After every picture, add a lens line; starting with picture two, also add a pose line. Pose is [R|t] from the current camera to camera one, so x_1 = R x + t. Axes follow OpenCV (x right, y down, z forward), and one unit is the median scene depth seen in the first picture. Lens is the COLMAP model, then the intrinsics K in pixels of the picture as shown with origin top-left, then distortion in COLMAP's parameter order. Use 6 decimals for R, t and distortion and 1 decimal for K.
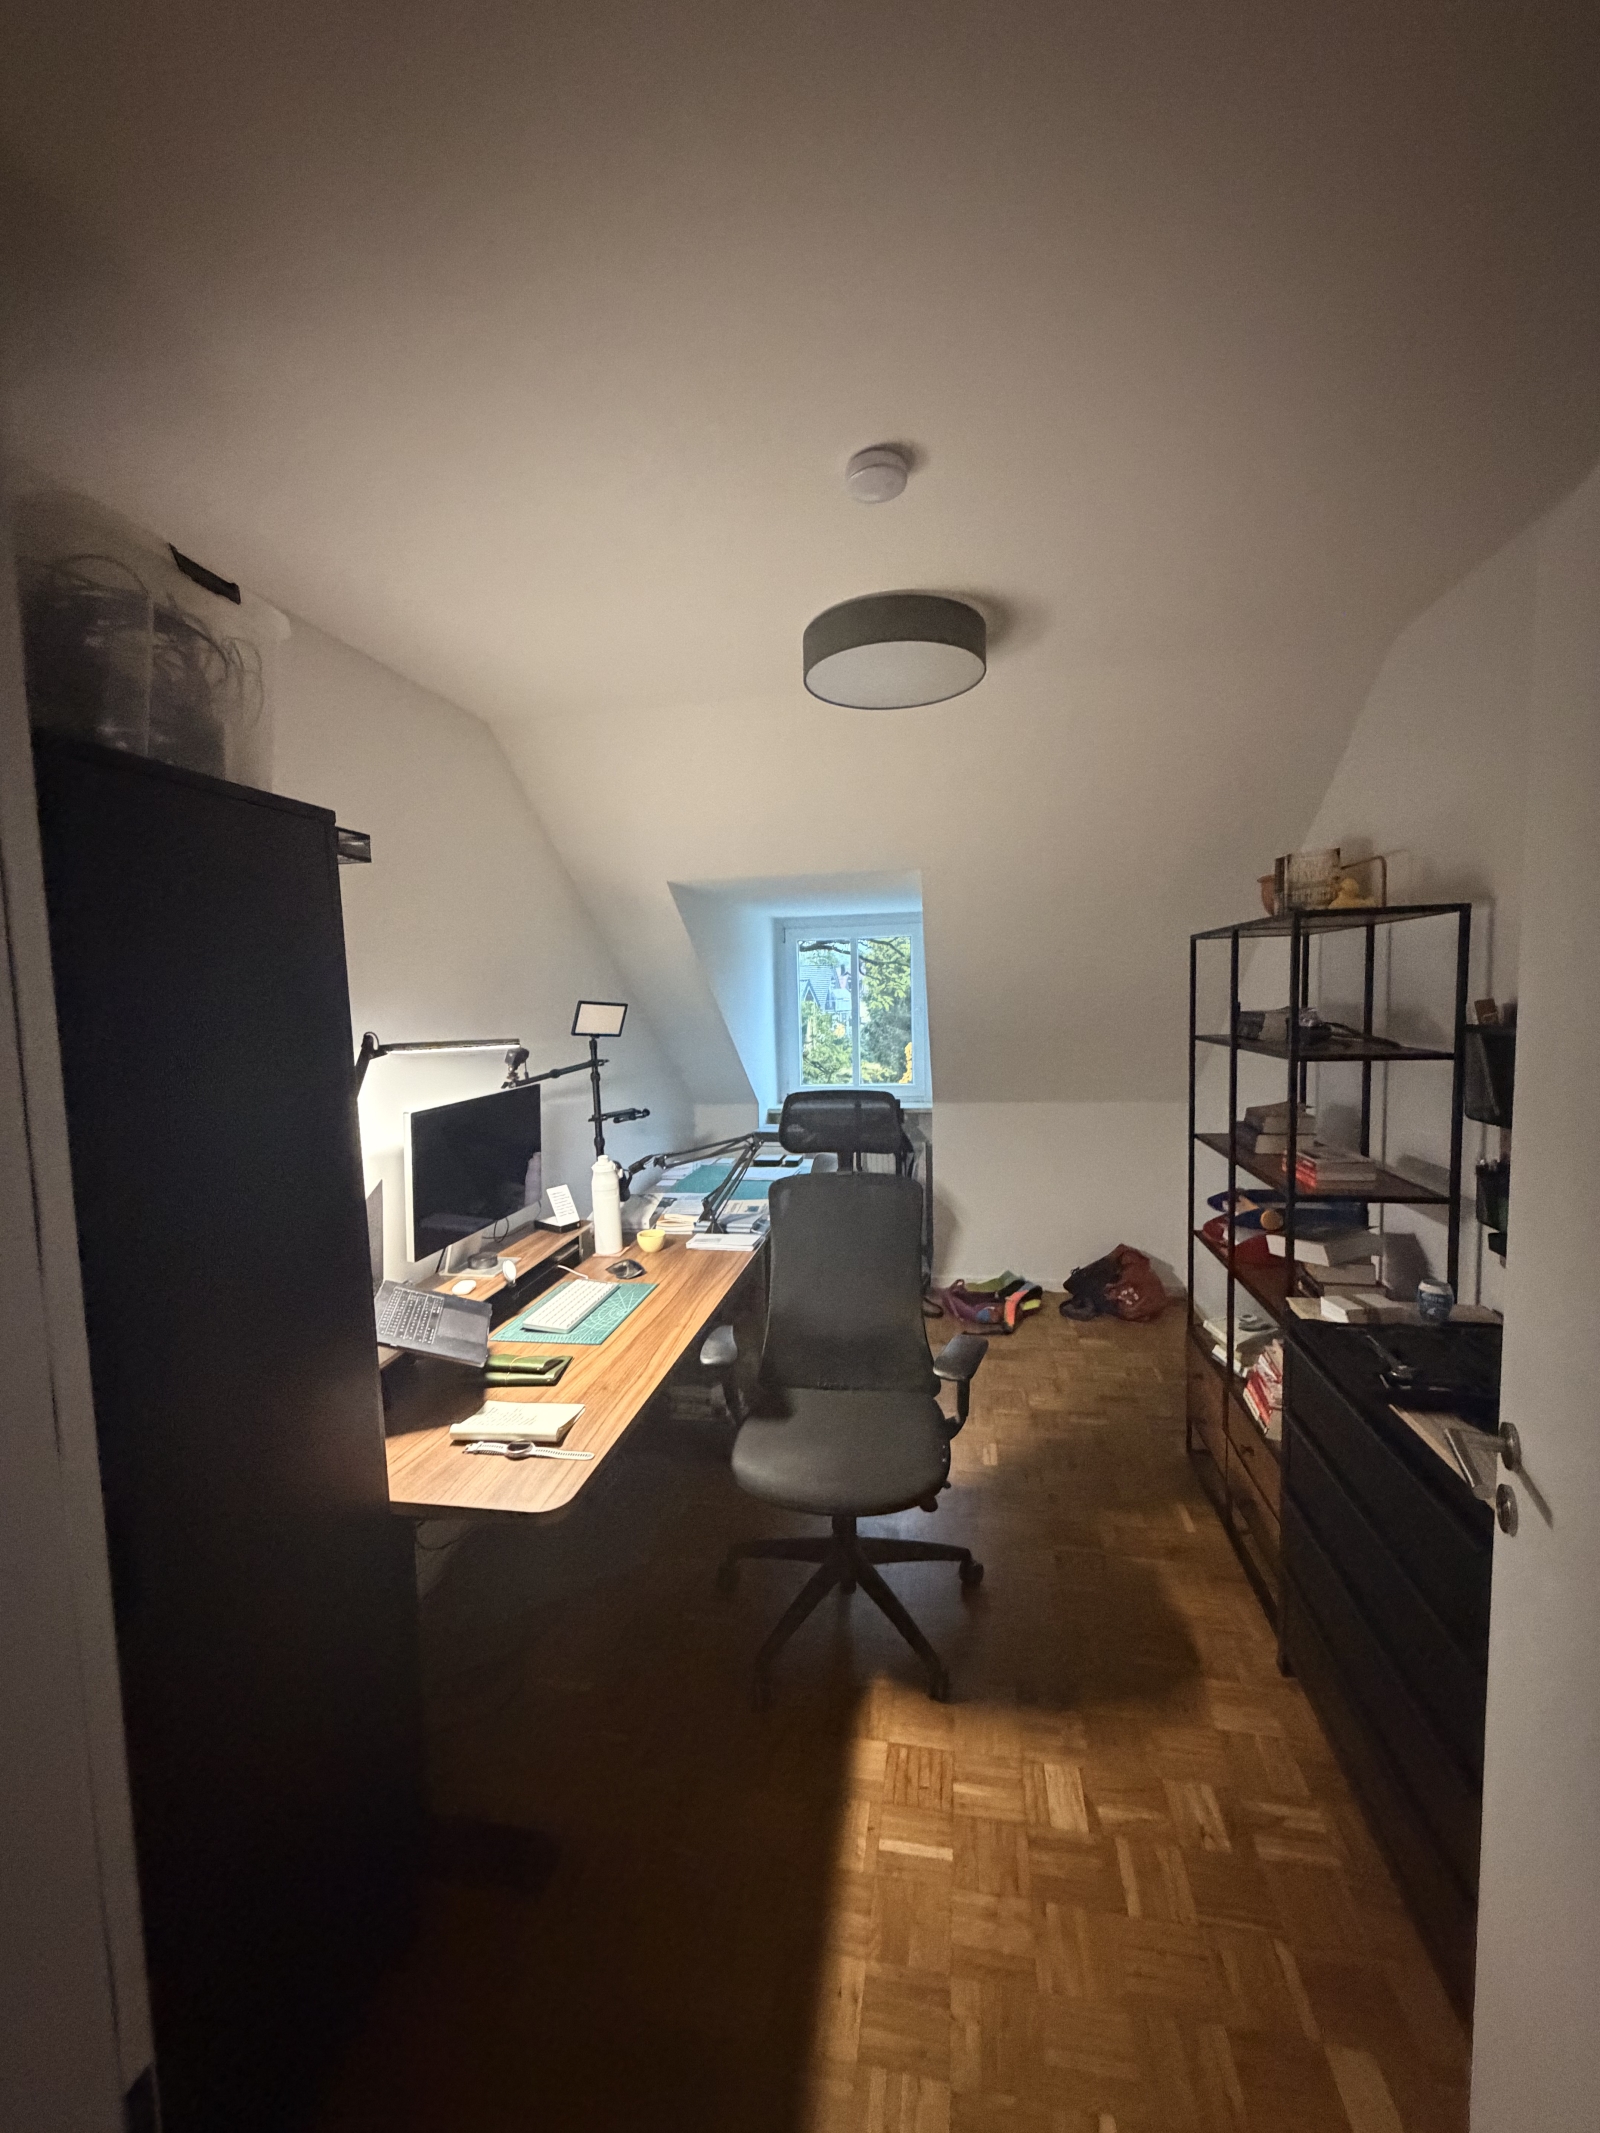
lens RADIAL K [[846.2, 0, 796.1], [0, 846.2, 1060.5], [0, 0, 1]] dist [0.001133, -0.000123]
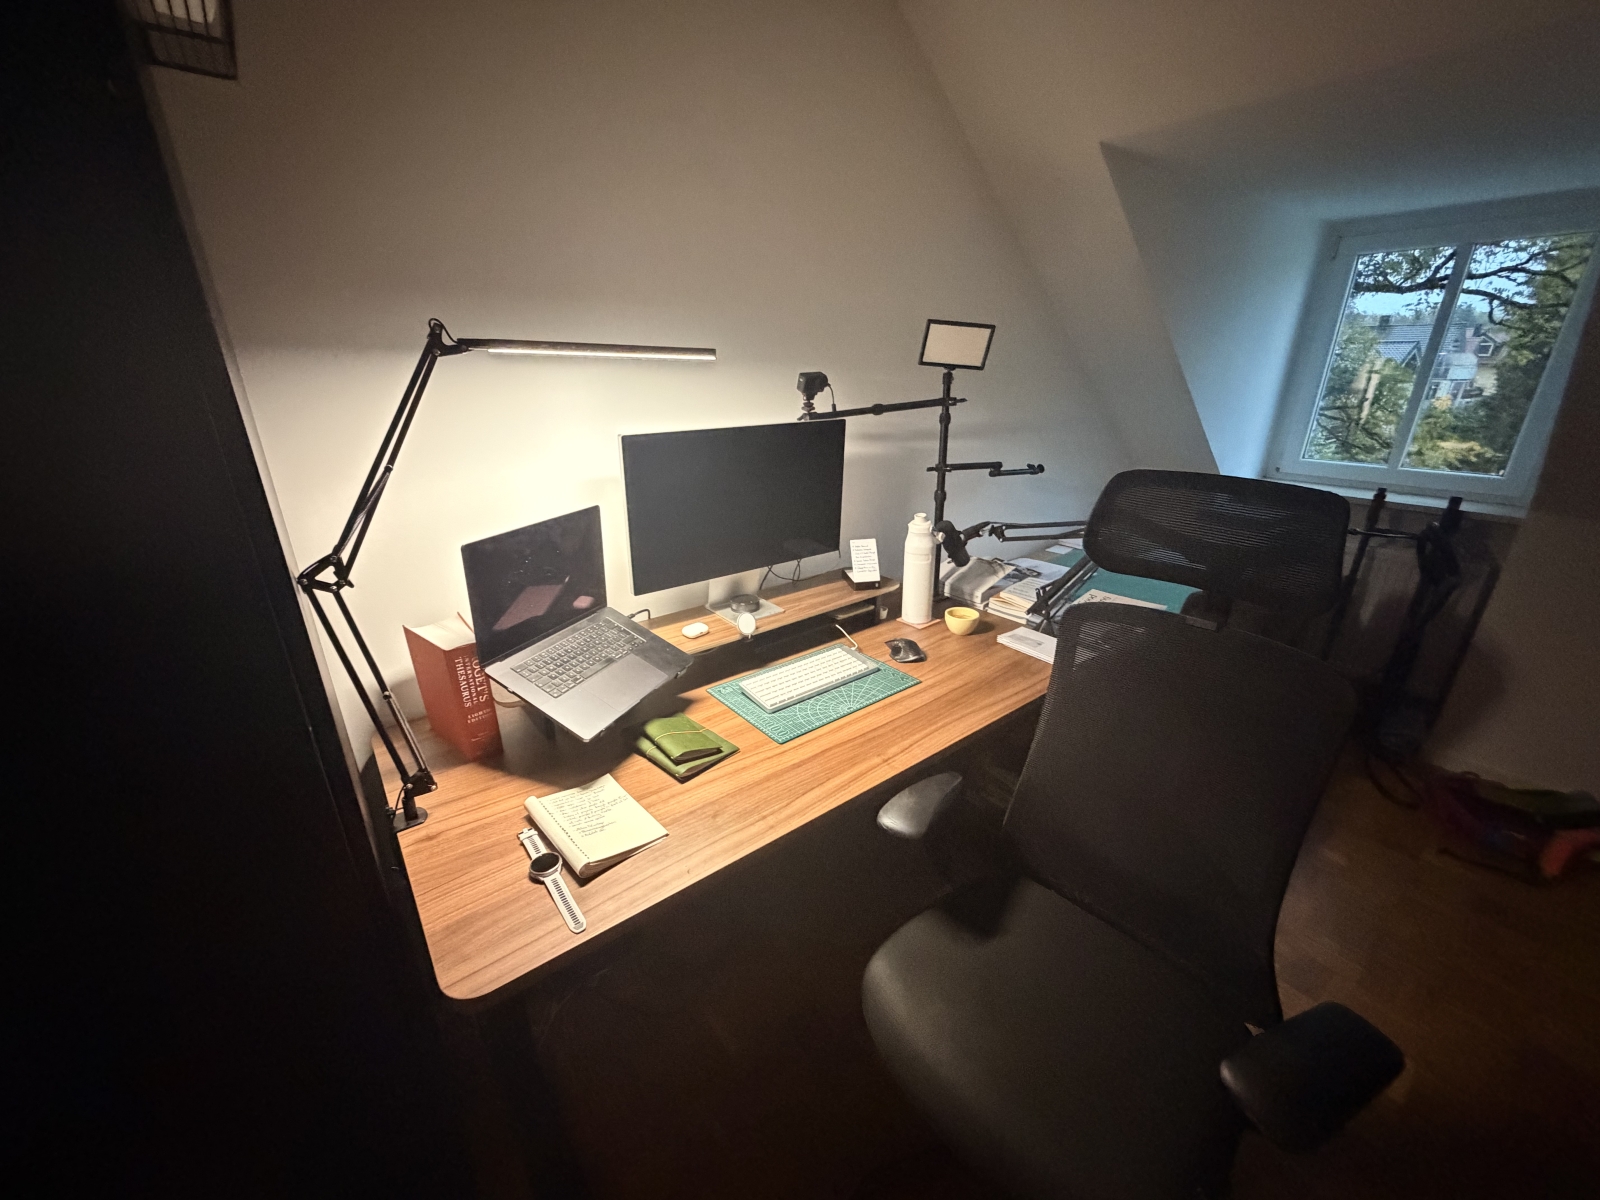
lens RADIAL K [[634.7, 0, 797.9], [0, 634.7, 598.3], [0, 0, 1]] dist [0.001133, -0.000123]
pose [[0.747355, 0.259206, -0.611778, 0.098825], [-0.071756, 0.946866, 0.313523, 0.000987], [0.660539, -0.190414, 0.726244, 0.452566]]
